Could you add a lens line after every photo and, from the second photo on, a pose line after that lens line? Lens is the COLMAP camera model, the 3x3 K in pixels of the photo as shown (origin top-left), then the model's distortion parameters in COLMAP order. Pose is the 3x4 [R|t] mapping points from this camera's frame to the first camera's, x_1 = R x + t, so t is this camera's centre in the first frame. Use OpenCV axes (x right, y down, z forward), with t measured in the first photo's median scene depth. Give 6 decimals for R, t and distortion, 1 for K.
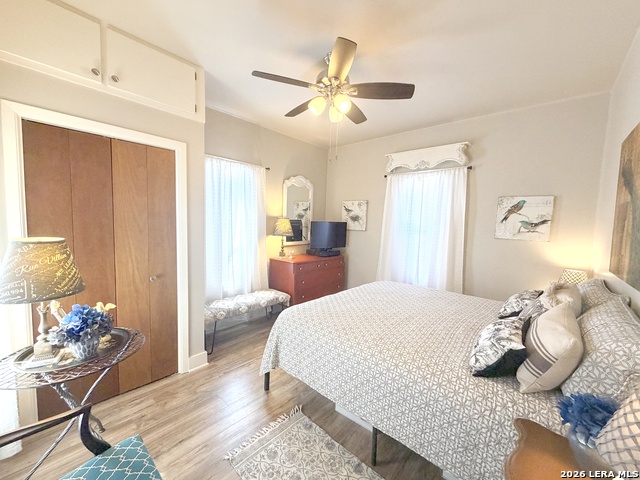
lens RADIAL K [[257.2, 0, 317.3], [0, 257.2, 241.0], [0, 0, 1]] dist [0.001198, 0.000179]
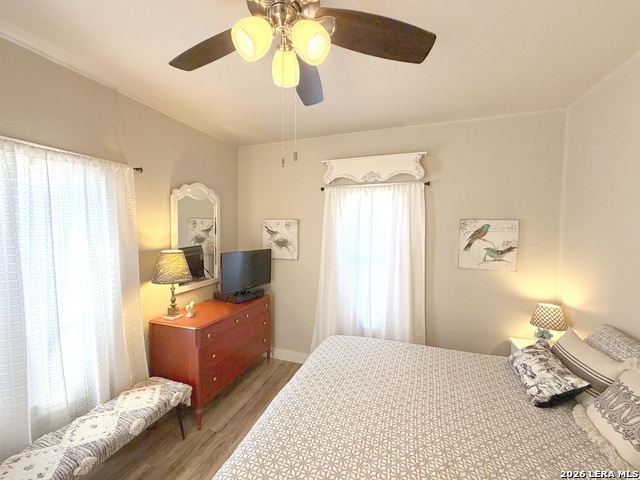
lens RADIAL K [[257.2, 0, 317.3], [0, 257.2, 241.0], [0, 0, 1]] dist [0.001198, 0.000179]
pose [[0.925222, -0.042673, 0.377018, -0.045072], [0.051240, 0.998605, -0.012718, -0.092089], [-0.375949, 0.031085, 0.926119, 0.317559]]
